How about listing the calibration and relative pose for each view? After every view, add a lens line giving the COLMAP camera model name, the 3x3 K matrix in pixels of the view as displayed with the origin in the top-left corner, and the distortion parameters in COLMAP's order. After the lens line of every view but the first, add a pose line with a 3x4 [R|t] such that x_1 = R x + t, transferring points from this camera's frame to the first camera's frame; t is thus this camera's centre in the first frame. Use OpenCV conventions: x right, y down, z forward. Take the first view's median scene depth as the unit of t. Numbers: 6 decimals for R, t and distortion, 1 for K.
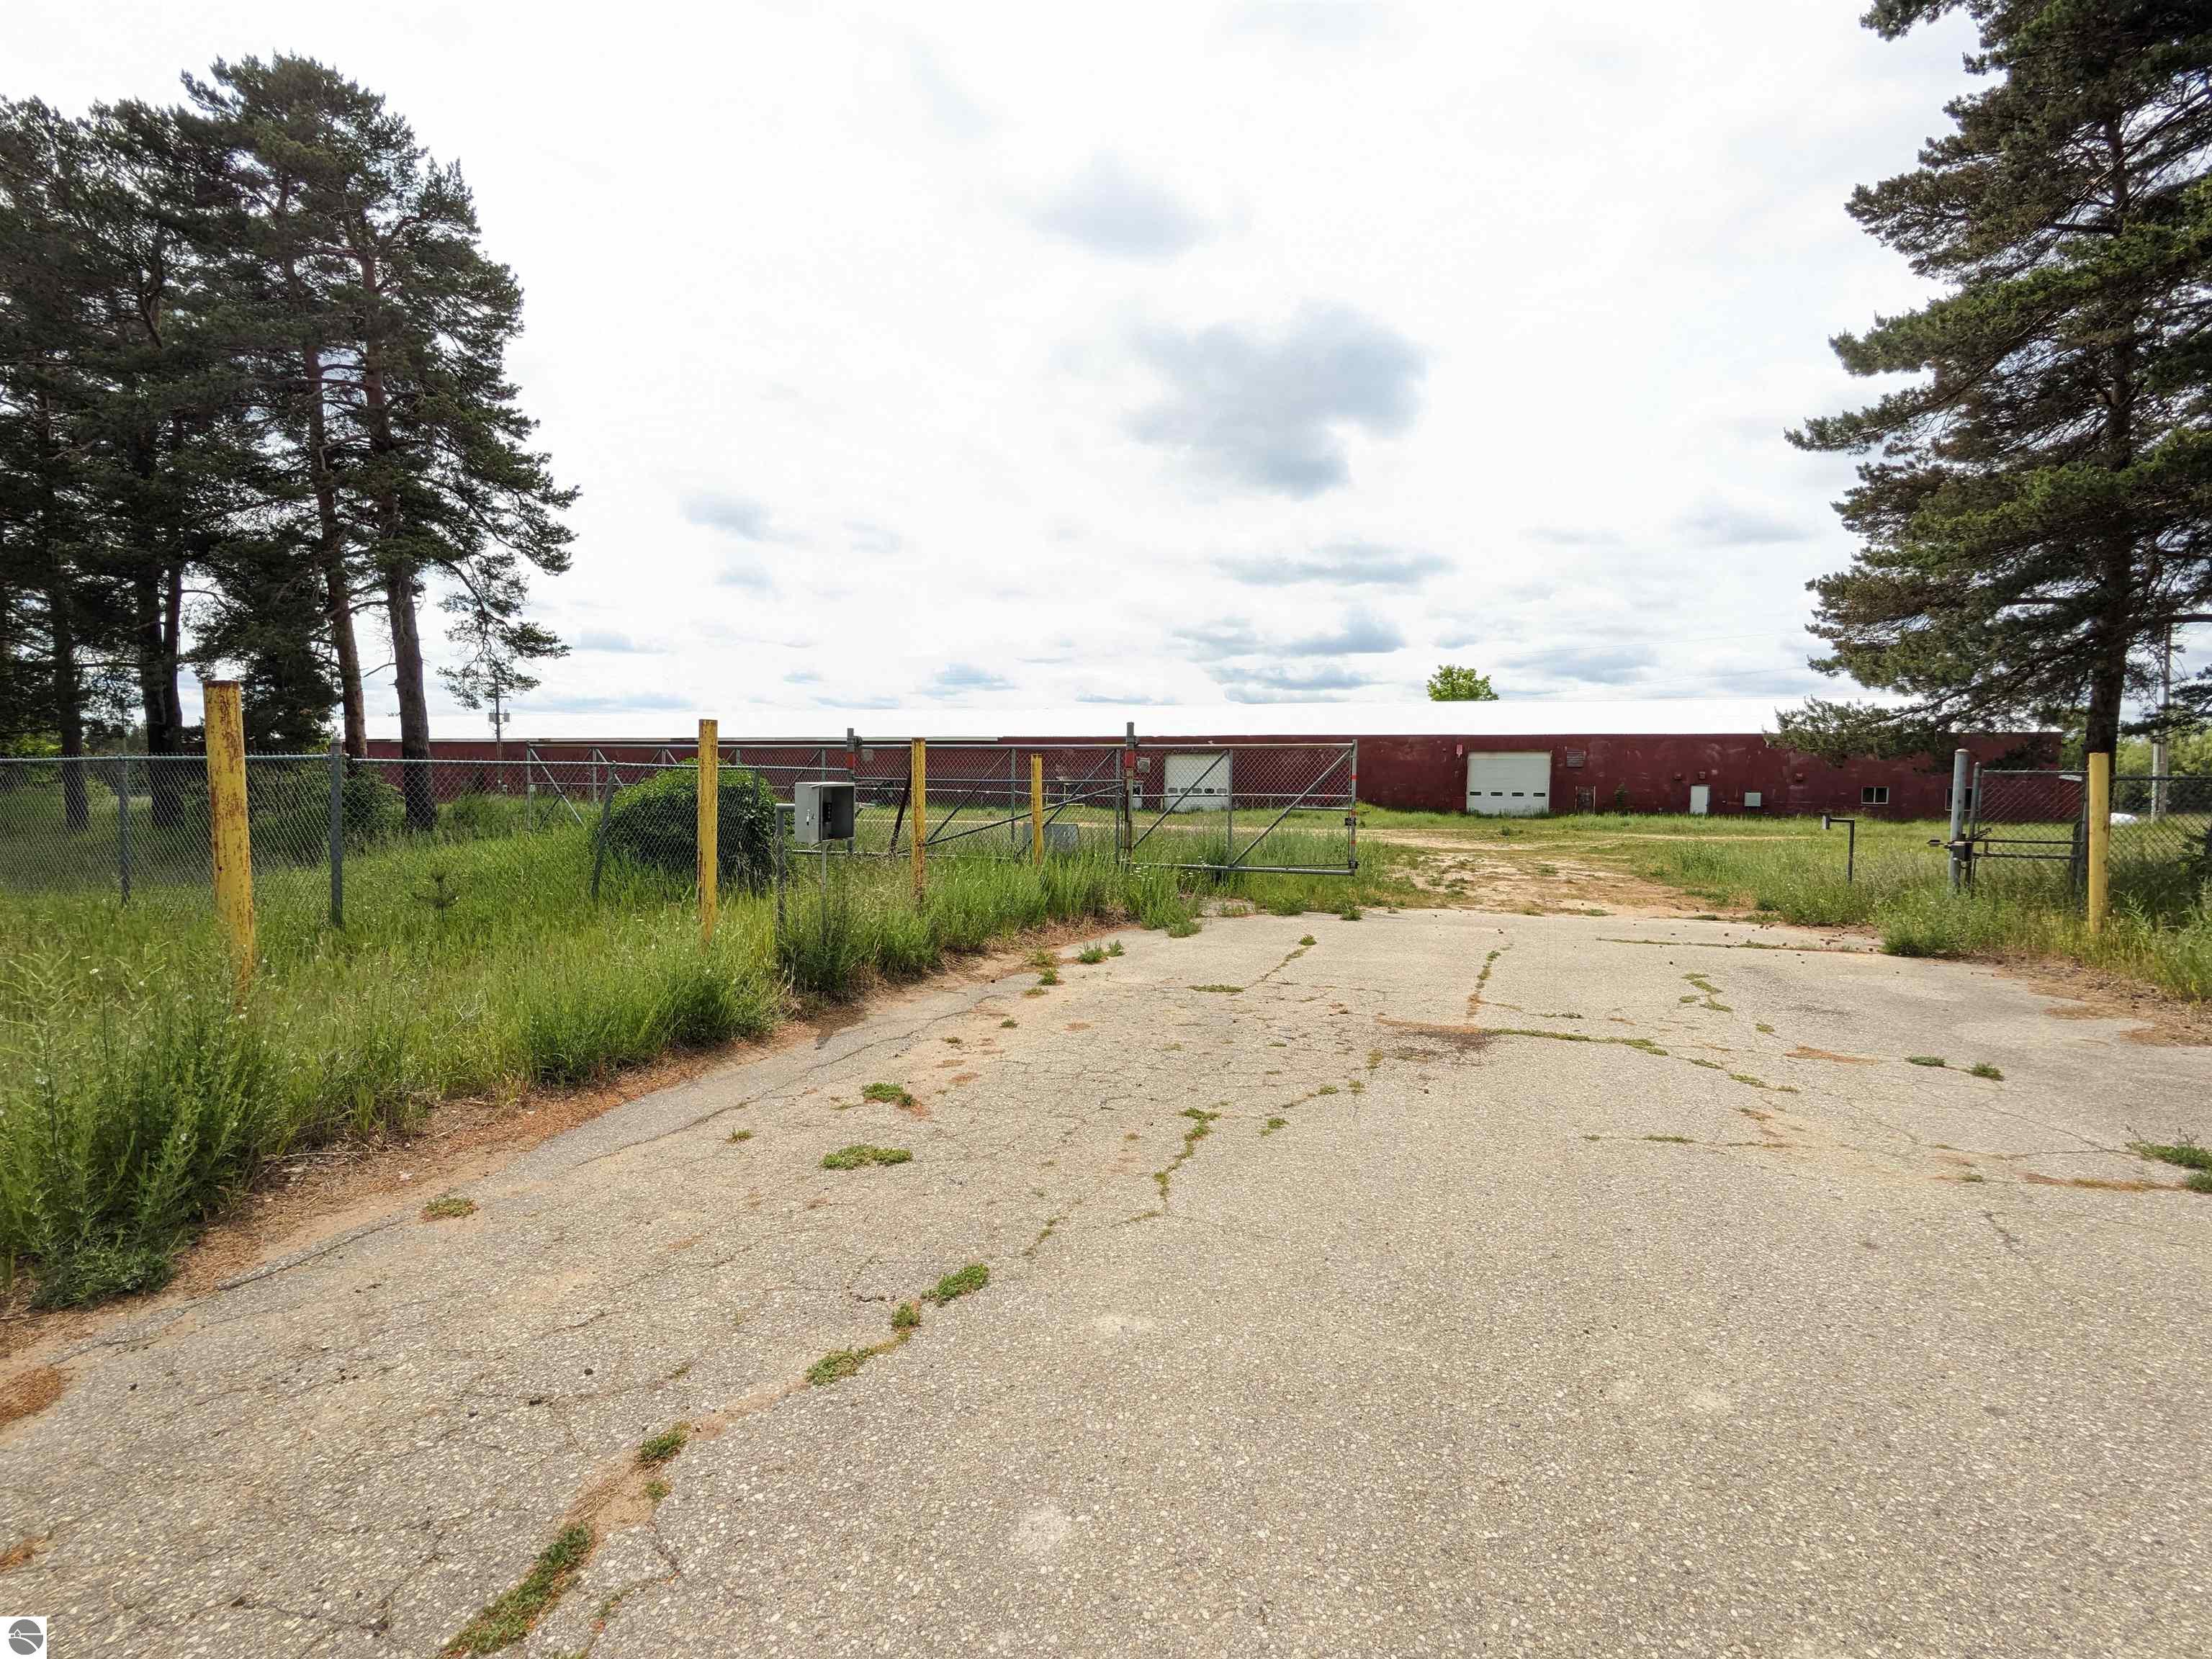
lens RADIAL K [[1073.0, 0, 1106.0], [0, 1073.0, 829.5], [0, 0, 1]] dist [-0.002070, 0.000307]
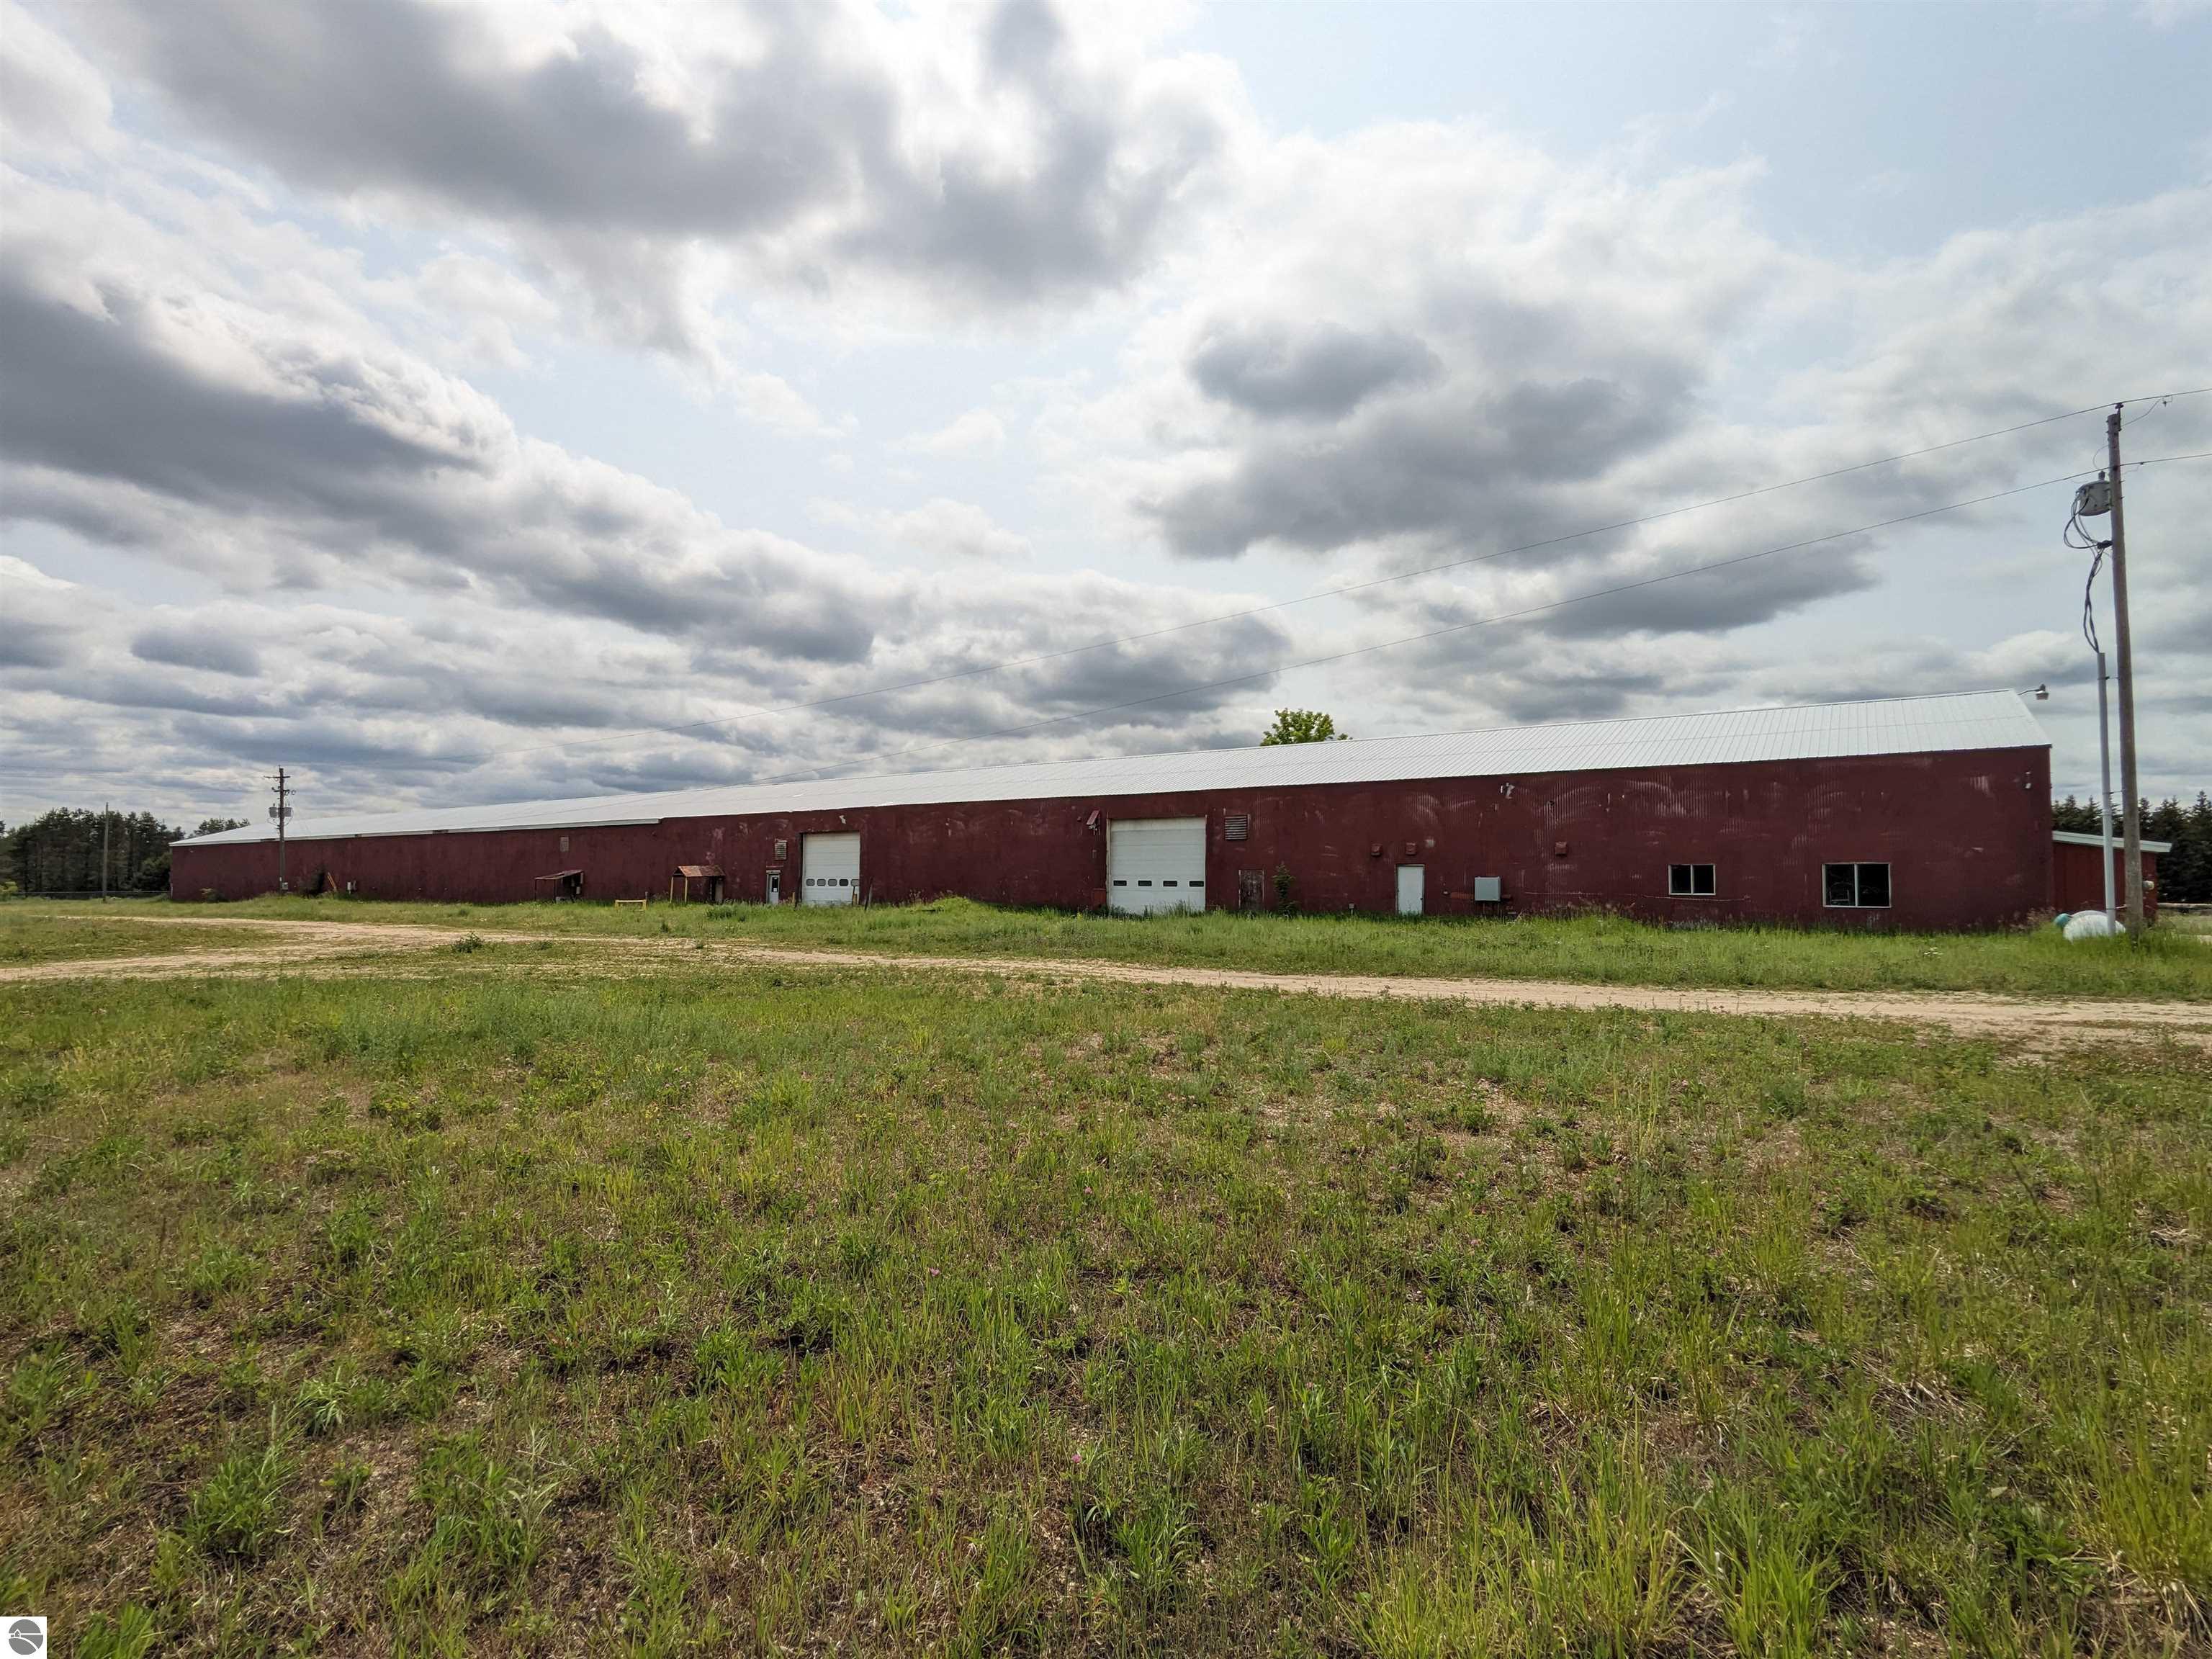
lens RADIAL K [[1073.0, 0, 1106.0], [0, 1073.0, 829.5], [0, 0, 1]] dist [-0.002070, 0.000307]
pose [[0.964176, -0.020773, -0.264449, 4.002150], [-0.003080, 0.995985, -0.089466, -0.055101], [0.265246, 0.087076, 0.960241, 2.798562]]
